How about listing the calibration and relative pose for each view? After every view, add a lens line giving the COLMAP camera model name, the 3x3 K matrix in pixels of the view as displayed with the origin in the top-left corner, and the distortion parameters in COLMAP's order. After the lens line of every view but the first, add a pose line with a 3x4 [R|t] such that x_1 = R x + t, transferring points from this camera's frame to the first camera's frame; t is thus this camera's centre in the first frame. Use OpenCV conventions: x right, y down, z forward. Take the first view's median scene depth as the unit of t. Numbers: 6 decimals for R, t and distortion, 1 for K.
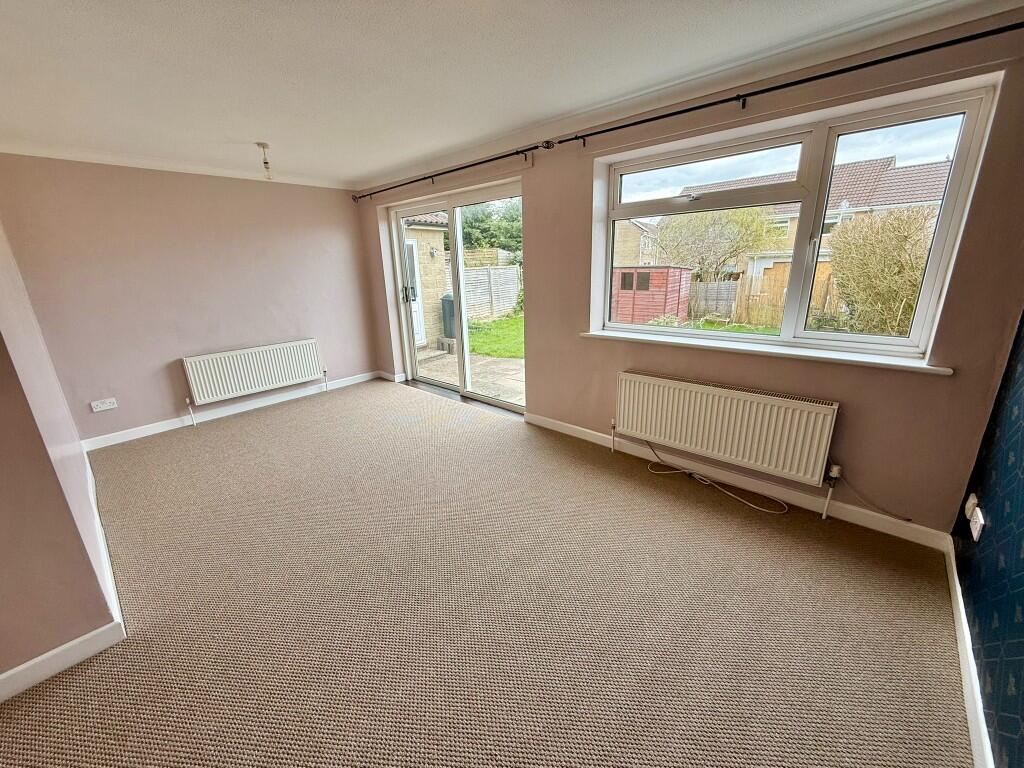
lens RADIAL K [[401.5, 0, 509.2], [0, 401.5, 384.3], [0, 0, 1]] dist [-0.007209, 0.000060]
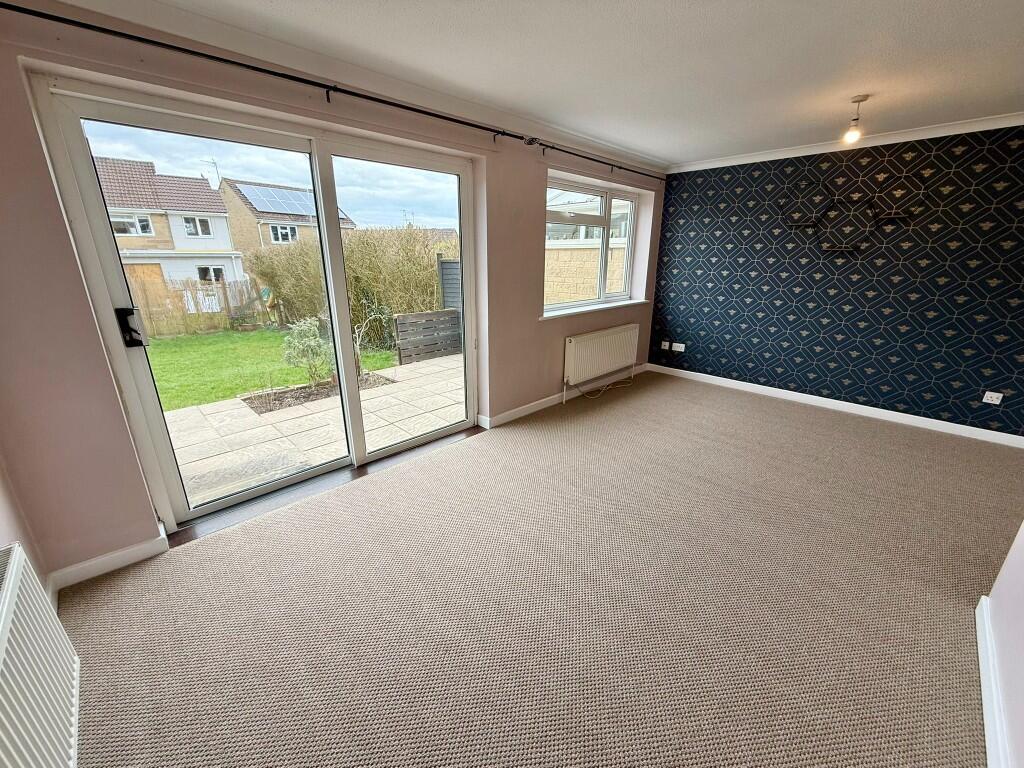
lens RADIAL K [[401.5, 0, 509.2], [0, 401.5, 384.3], [0, 0, 1]] dist [-0.007209, 0.000060]
pose [[0.058502, -0.271118, 0.960767, -0.222722], [0.281202, 0.927919, 0.244727, -0.058257], [-0.957864, 0.255853, 0.130524, 0.223793]]
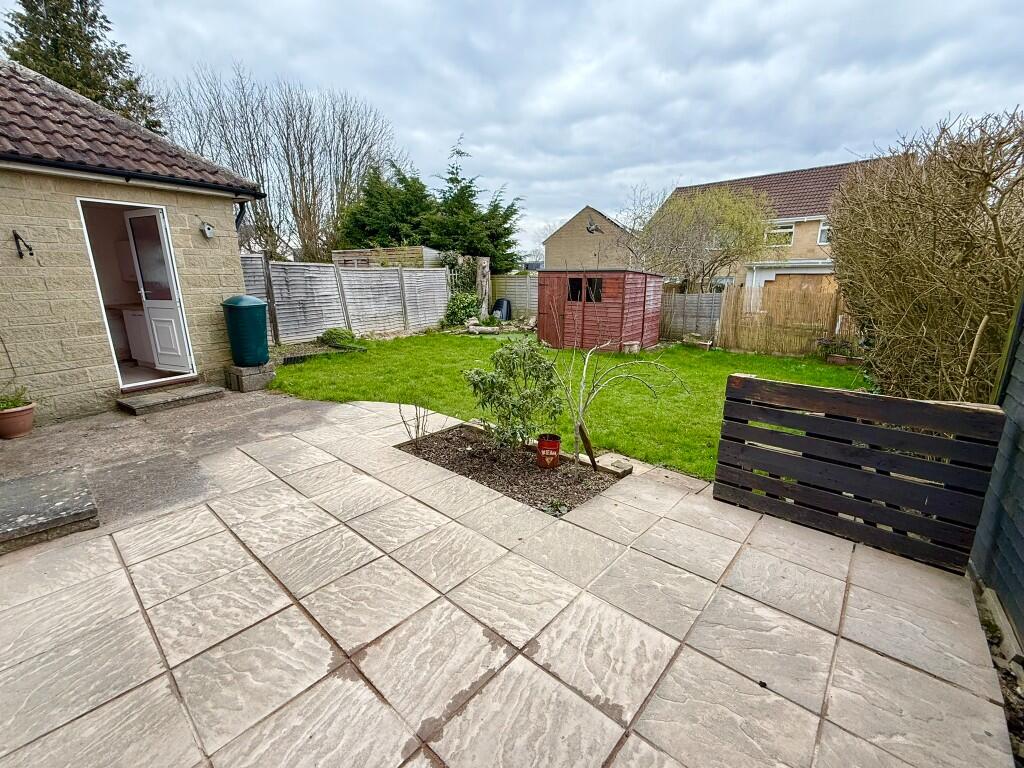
lens RADIAL K [[437.7, 0, 512.0], [0, 437.7, 384.0], [0, 0, 1]] dist [-0.002641, -0.000306]
pose [[0.999620, 0.018143, 0.020757, 0.164348], [-0.017132, 0.998707, -0.047867, -0.038377], [-0.021599, 0.047493, 0.998638, 0.190333]]
